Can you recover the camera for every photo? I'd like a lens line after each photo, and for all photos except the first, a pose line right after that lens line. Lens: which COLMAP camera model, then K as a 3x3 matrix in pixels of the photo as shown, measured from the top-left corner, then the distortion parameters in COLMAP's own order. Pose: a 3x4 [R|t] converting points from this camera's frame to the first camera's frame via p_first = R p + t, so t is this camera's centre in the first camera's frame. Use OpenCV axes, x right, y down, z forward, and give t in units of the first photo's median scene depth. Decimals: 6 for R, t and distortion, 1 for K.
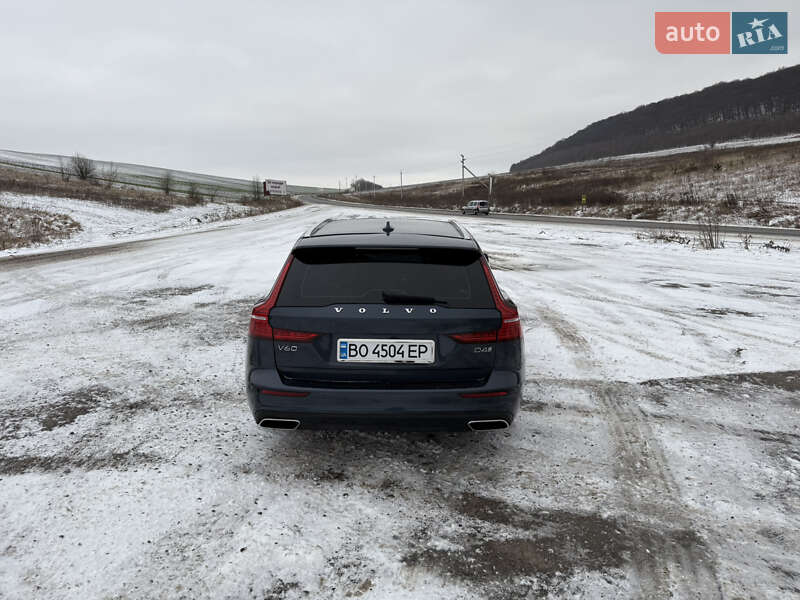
lens RADIAL K [[559.9, 0, 401.5], [0, 559.9, 302.7], [0, 0, 1]] dist [0.046003, -0.058818]
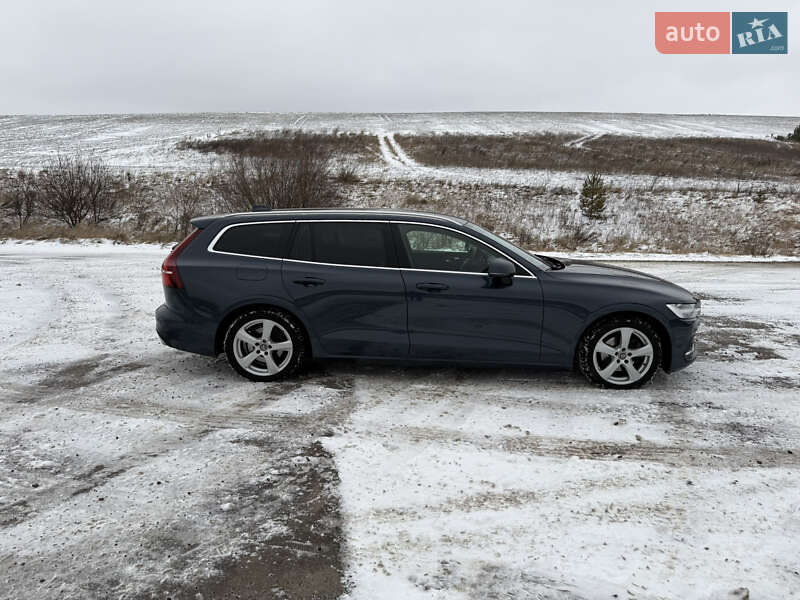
lens RADIAL K [[559.9, 0, 401.5], [0, 559.9, 302.7], [0, 0, 1]] dist [0.046003, -0.058818]
pose [[-0.018685, 0.177151, -0.984006, 1.258511], [-0.185974, 0.966387, 0.177510, -0.202435], [0.982377, 0.186316, 0.014888, 1.228389]]
